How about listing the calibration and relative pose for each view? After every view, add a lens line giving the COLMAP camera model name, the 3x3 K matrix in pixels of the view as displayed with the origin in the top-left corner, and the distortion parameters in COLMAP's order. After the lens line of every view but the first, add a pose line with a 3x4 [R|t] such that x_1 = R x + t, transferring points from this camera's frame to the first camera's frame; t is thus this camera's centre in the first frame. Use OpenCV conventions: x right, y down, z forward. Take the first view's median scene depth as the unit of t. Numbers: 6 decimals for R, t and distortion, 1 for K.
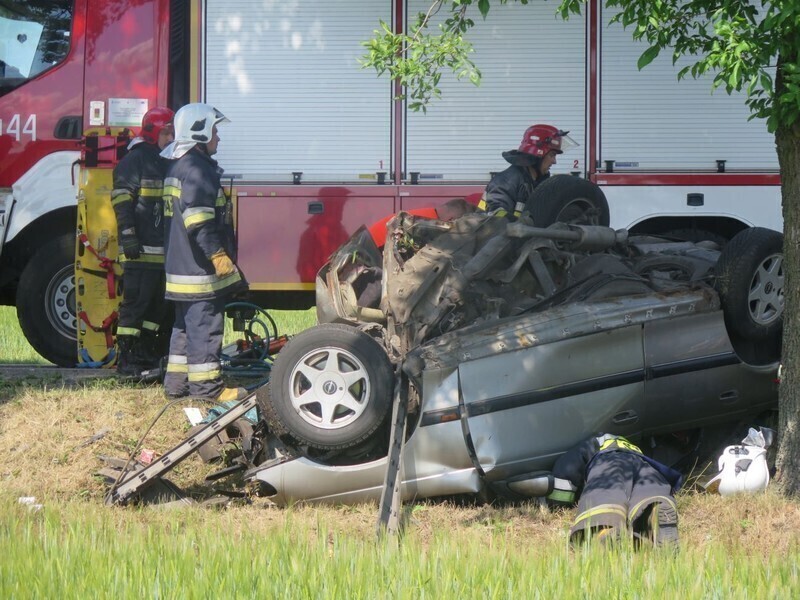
lens RADIAL K [[2691.1, 0, 400.0], [0, 2691.1, 300.0], [0, 0, 1]] dist [0.081764, 0.385598]
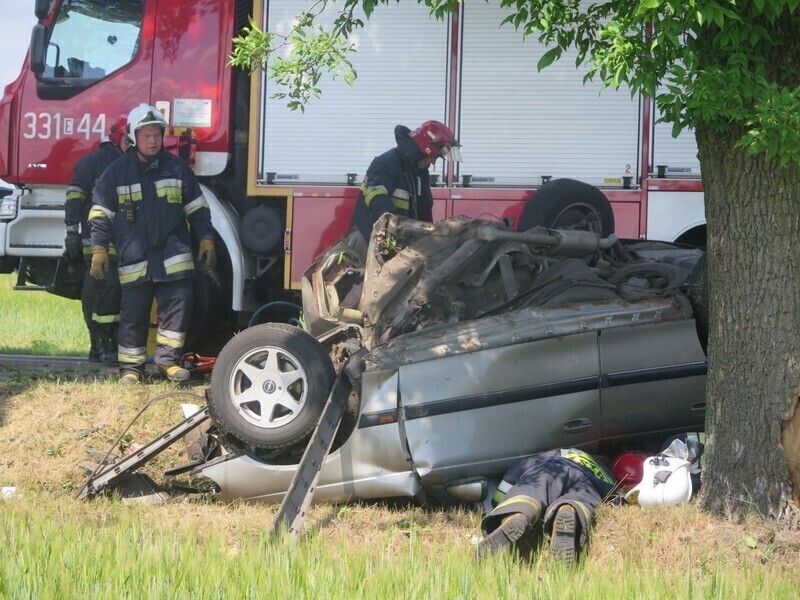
lens RADIAL K [[2691.1, 0, 400.0], [0, 2691.1, 300.0], [0, 0, 1]] dist [0.081764, 0.385598]
pose [[0.983578, 0.020703, -0.179292, 0.194362], [-0.021013, 0.999779, 0.000170, -0.001017], [0.179256, 0.003600, 0.983796, 0.018811]]
